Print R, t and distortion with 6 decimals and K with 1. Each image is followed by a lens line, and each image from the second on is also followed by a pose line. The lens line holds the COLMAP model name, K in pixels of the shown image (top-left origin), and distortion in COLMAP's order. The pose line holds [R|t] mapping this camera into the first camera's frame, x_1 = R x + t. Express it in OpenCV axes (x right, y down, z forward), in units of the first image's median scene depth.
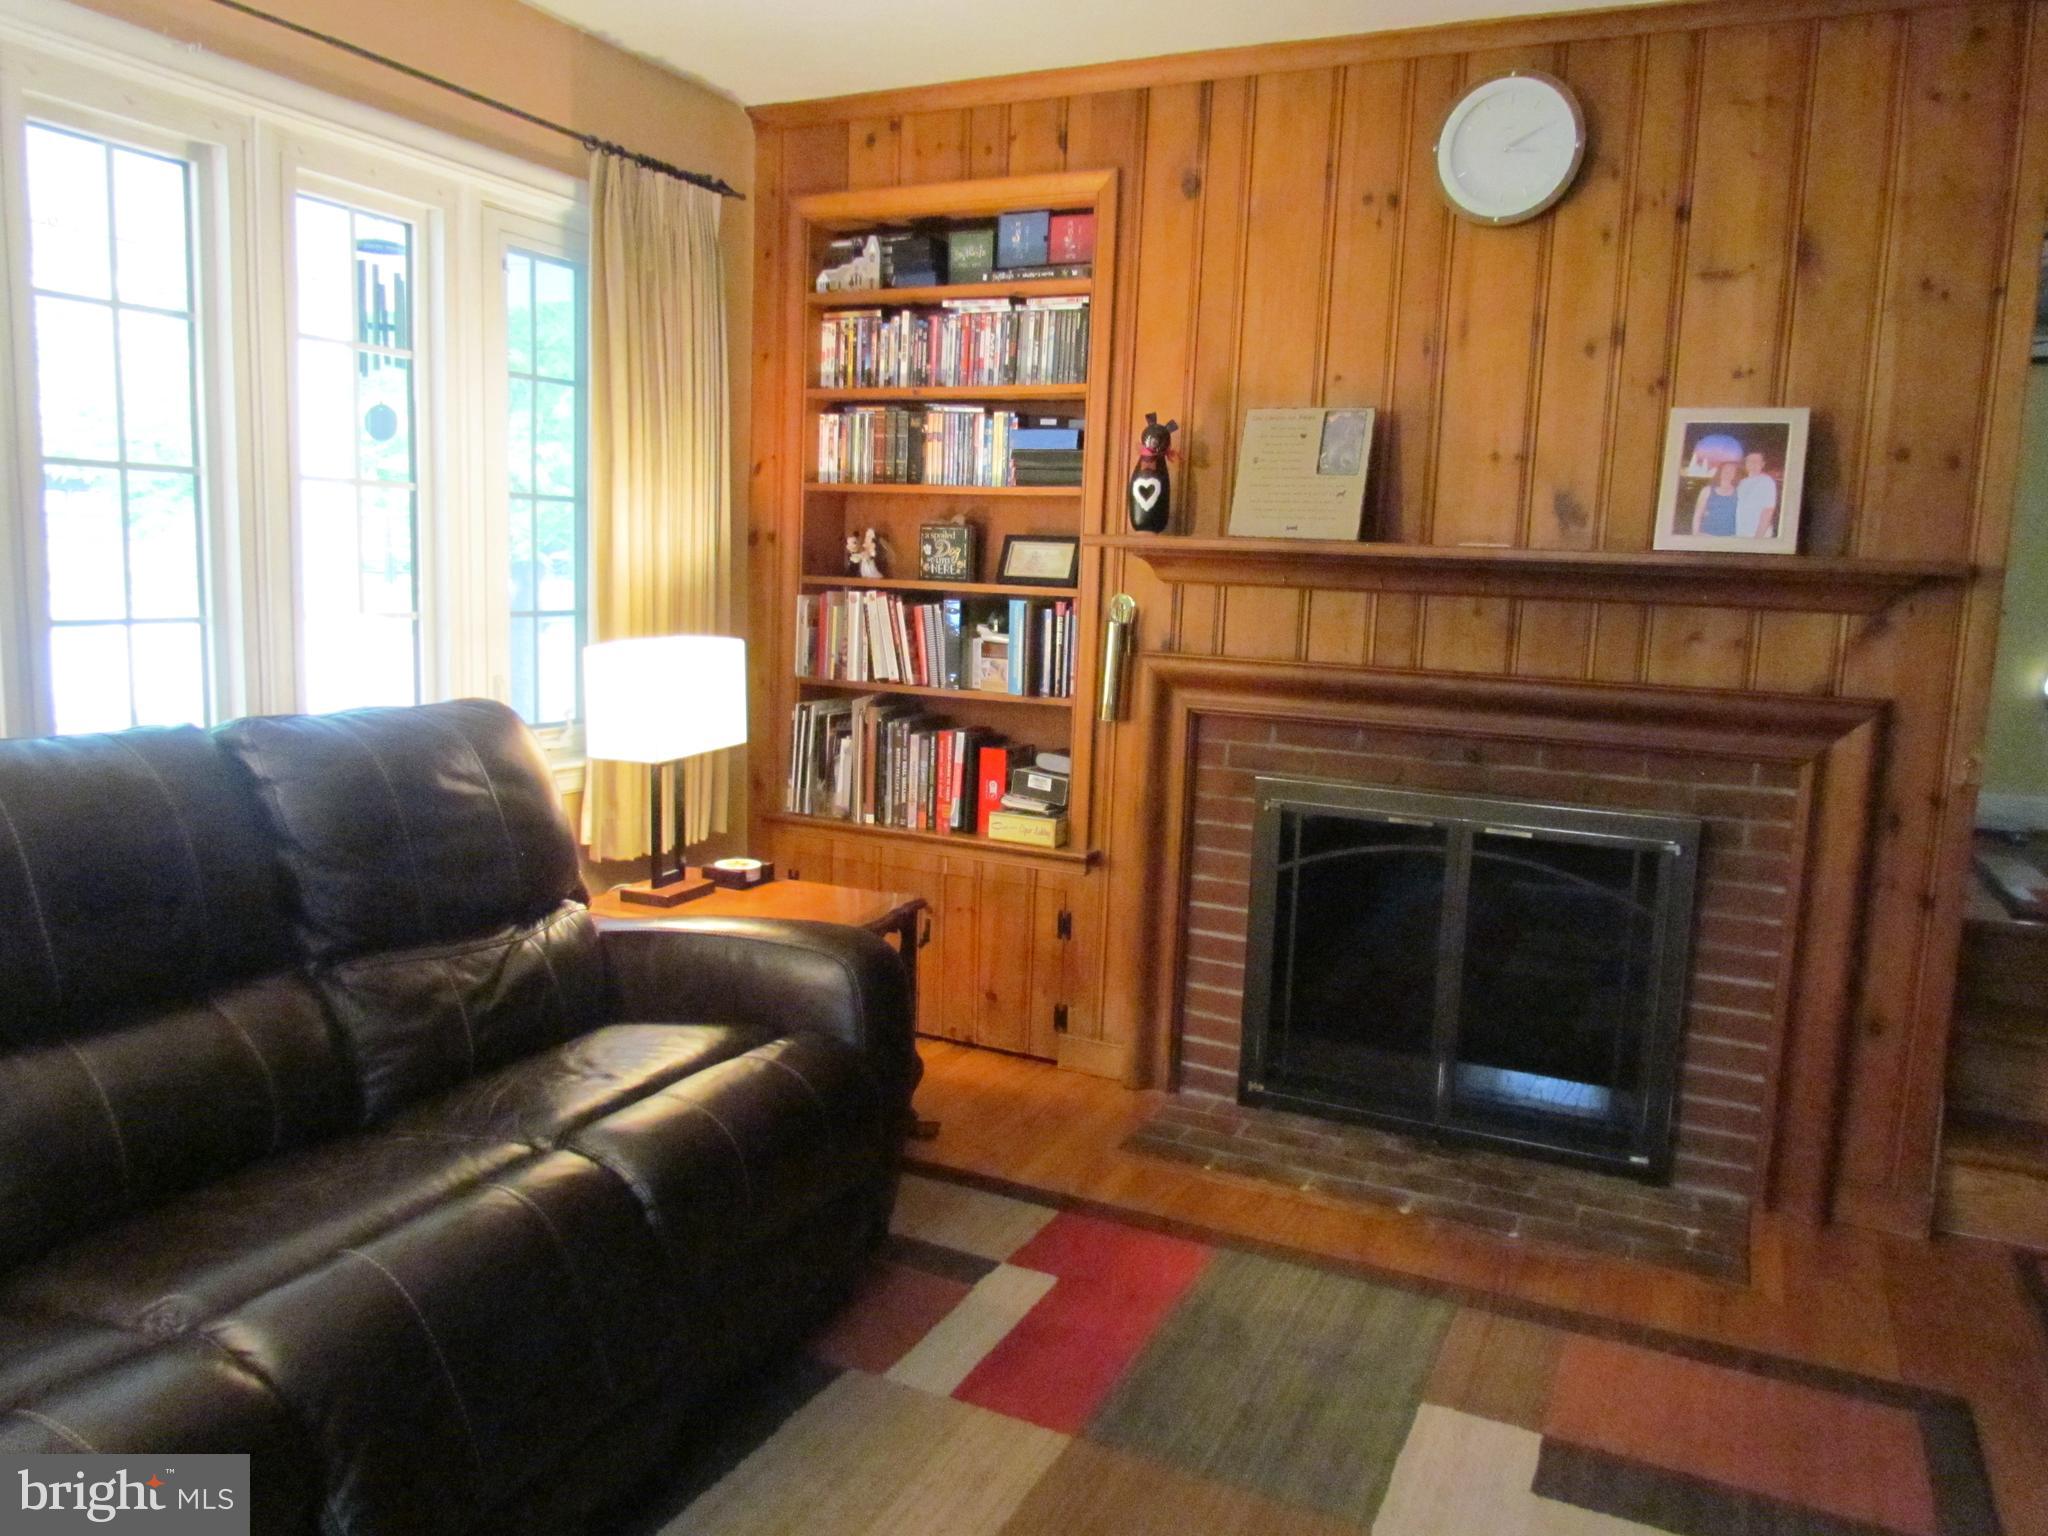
lens RADIAL K [[1471.8, 0, 1024.7], [0, 1471.8, 766.6], [0, 0, 1]] dist [-0.018253, 0.004370]
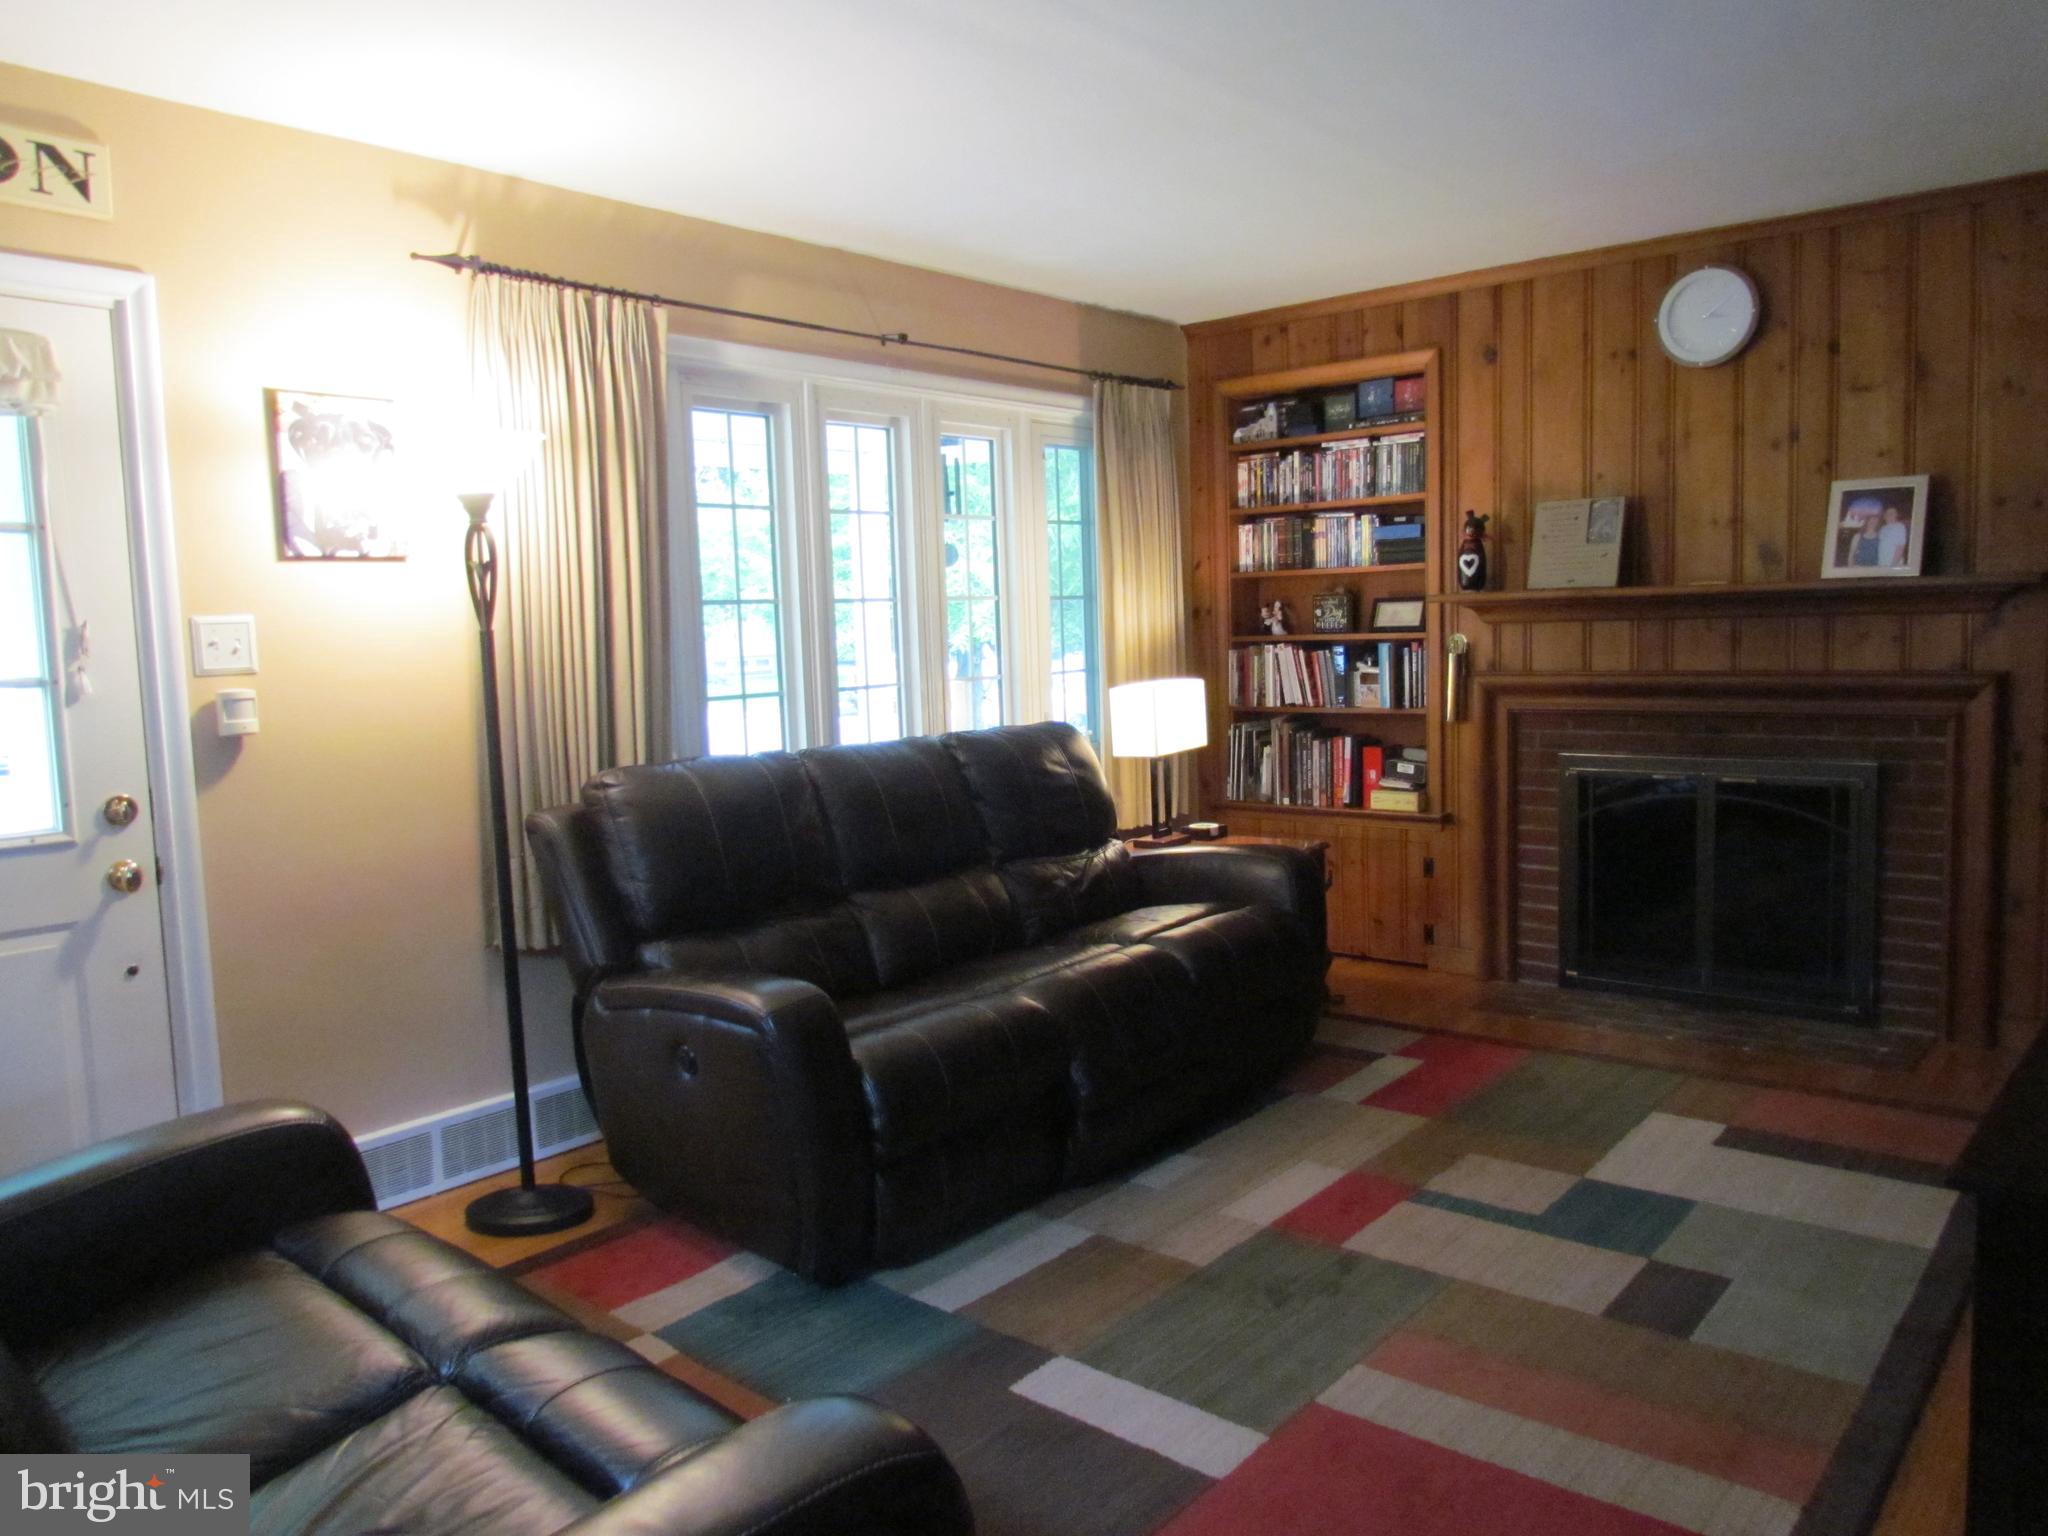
lens RADIAL K [[1494.4, 0, 1024.0], [0, 1494.4, 768.0], [0, 0, 1]] dist [0.000687, 0.000604]
pose [[0.965574, -0.046327, -0.255970, 0.023984], [0.036177, 0.998367, -0.044220, 0.061790], [0.257601, 0.033438, 0.965673, -0.507766]]
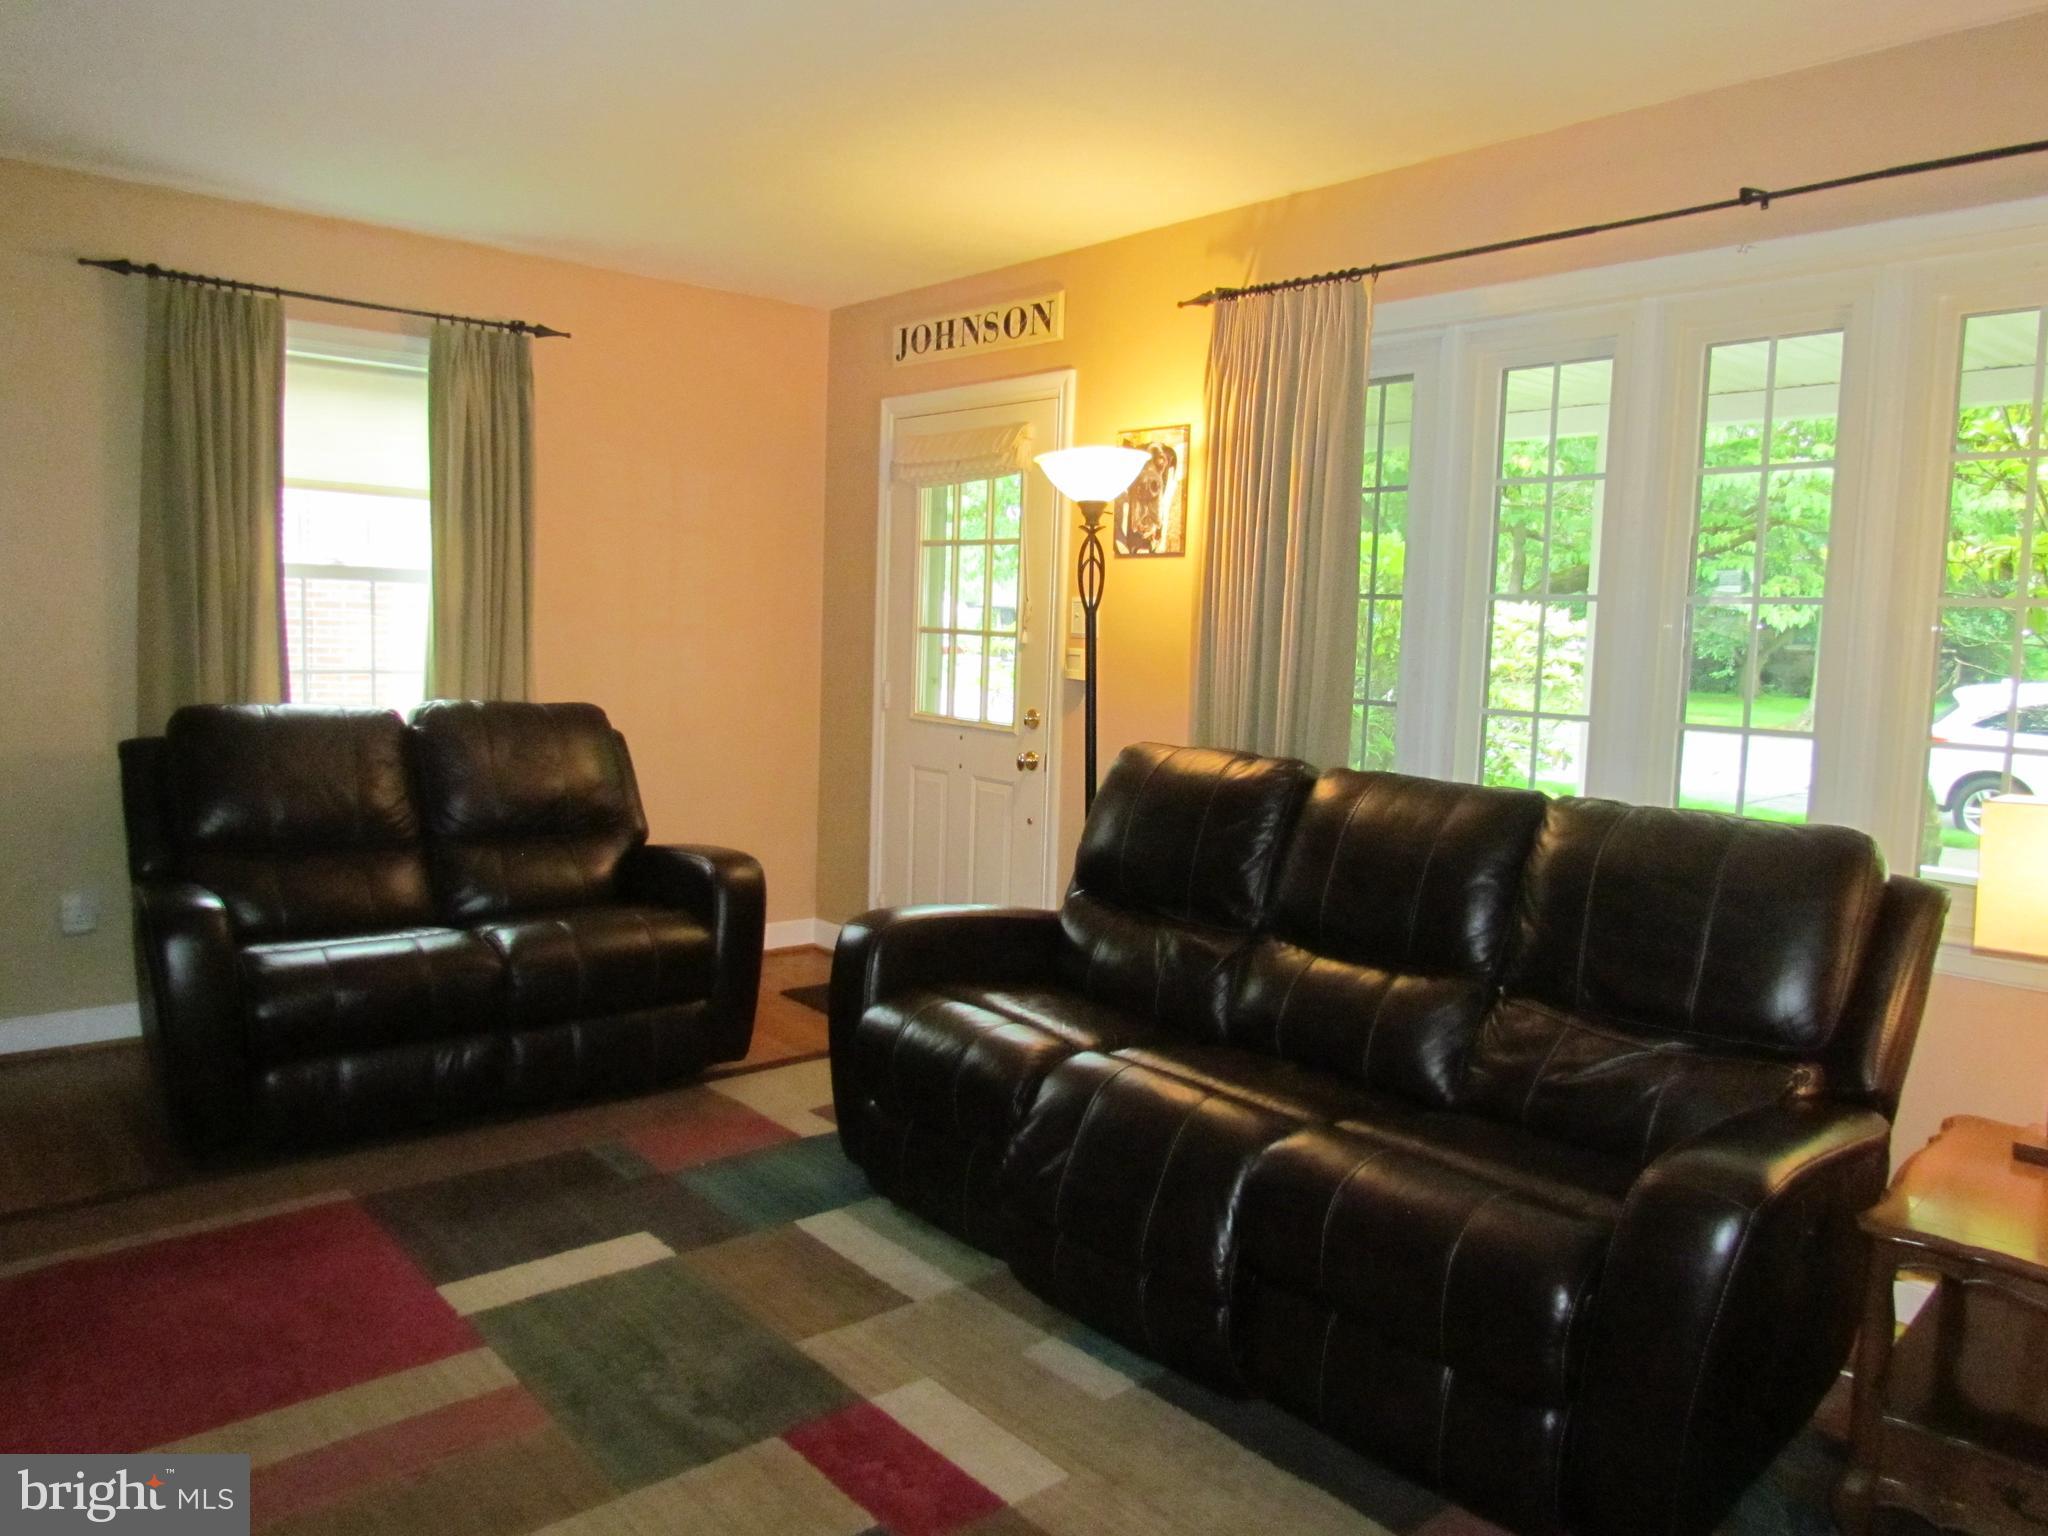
lens RADIAL K [[1417.4, 0, 1018.8], [0, 1417.4, 767.9], [0, 0, 1]] dist [-0.034567, -0.000669]
pose [[-0.389729, 0.042962, -0.919927, 0.481371], [-0.173217, 0.977663, 0.119042, -0.074712], [0.904493, 0.205741, -0.373582, 0.644542]]
